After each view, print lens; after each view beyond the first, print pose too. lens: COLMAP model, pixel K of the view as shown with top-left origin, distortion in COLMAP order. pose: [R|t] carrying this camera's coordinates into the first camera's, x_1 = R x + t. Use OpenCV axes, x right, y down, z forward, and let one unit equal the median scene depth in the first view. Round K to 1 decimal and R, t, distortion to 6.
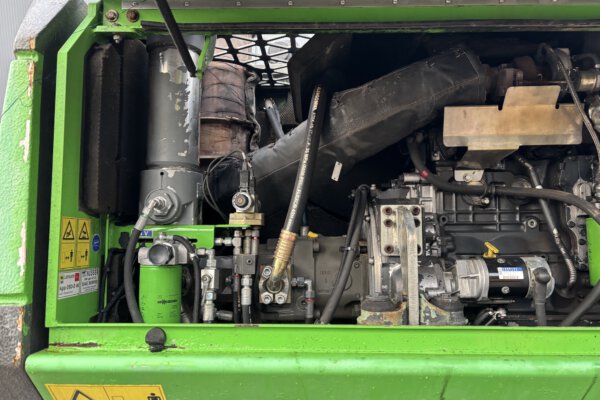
lens RADIAL K [[449.0, 0, 298.4], [0, 449.0, 200.9], [0, 0, 1]] dist [0.050076, -0.043402]
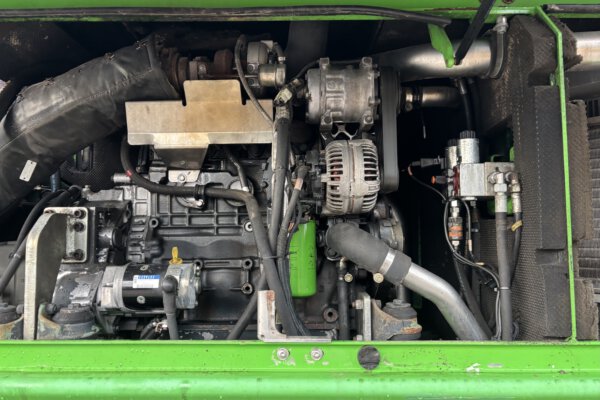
lens RADIAL K [[449.0, 0, 301.7], [0, 449.0, 199.5], [0, 0, 1]] dist [0.050076, -0.043402]
pose [[0.999990, 0.000094, -0.004467, 0.690618], [-0.000129, 0.999969, -0.007861, 0.000285], [0.004466, 0.007861, 0.999959, 0.071165]]
